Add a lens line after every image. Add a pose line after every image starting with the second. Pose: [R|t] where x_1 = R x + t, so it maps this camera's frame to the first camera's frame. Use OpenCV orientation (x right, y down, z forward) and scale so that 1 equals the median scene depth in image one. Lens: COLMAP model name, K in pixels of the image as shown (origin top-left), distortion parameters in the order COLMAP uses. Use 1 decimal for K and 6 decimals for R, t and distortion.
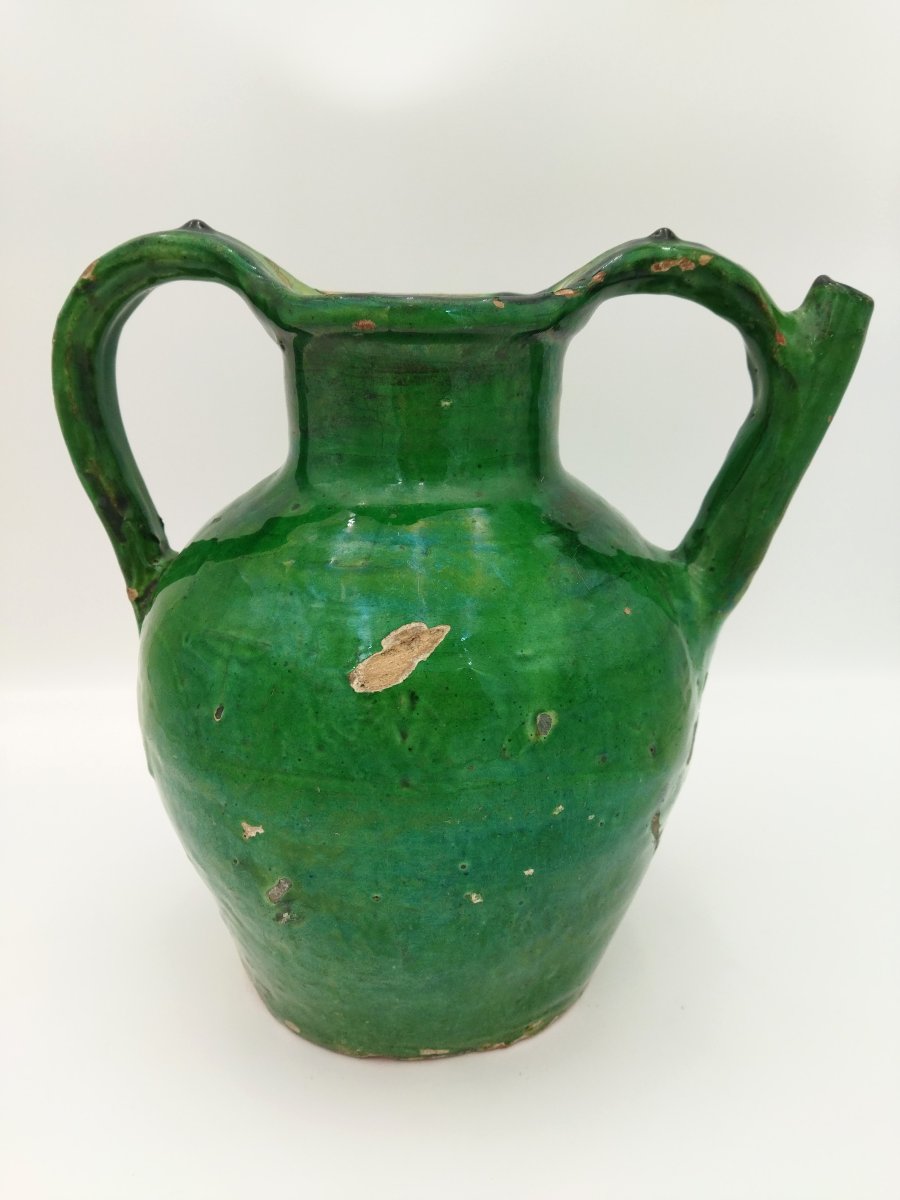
lens RADIAL K [[907.3, 0, 450.0], [0, 907.3, 600.0], [0, 0, 1]] dist [0.028350, -0.005520]
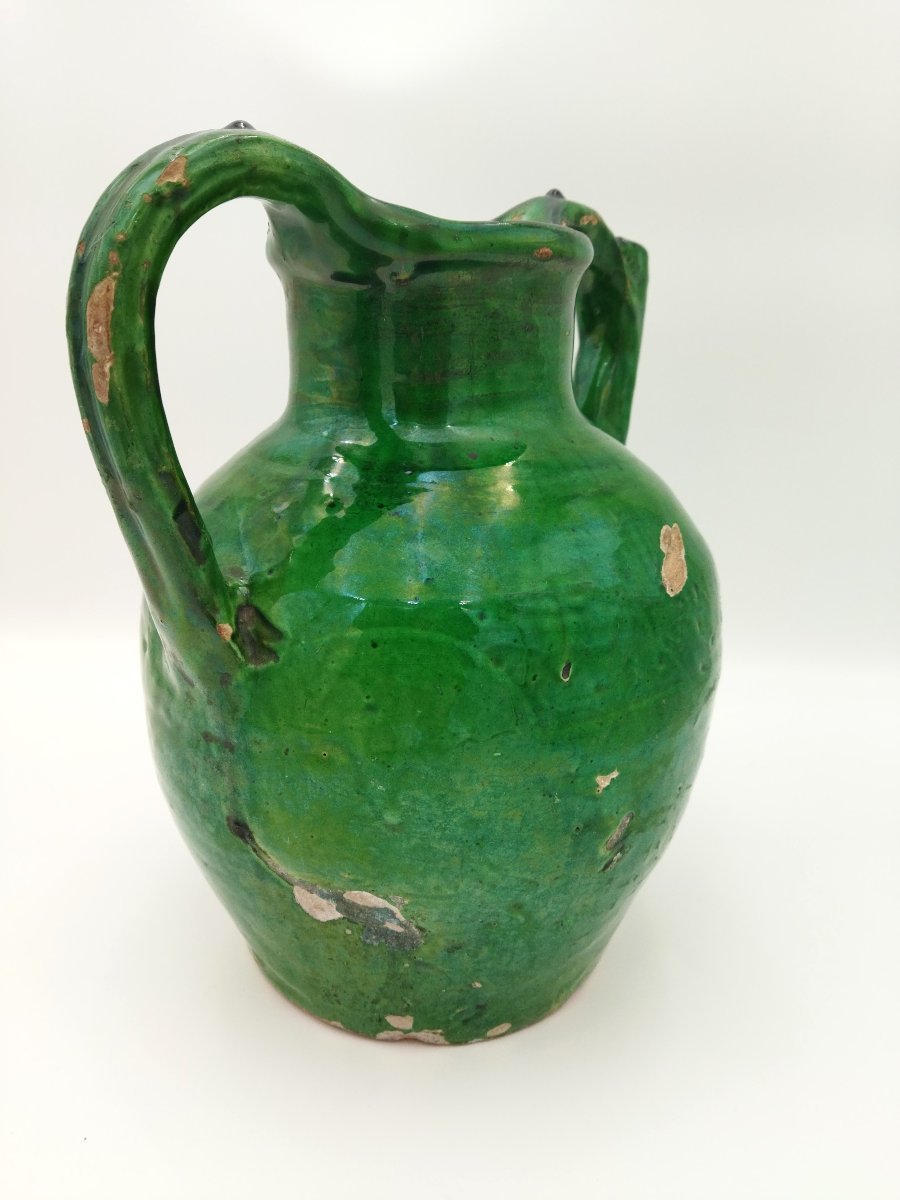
lens RADIAL K [[914.4, 0, 450.0], [0, 914.4, 600.0], [0, 0, 1]] dist [0.042742, 0.000644]
pose [[0.573599, -0.255833, 0.778161, -1.016133], [0.271931, 0.955574, 0.113714, -0.081281], [-0.772682, 0.146380, 0.617685, 0.507875]]
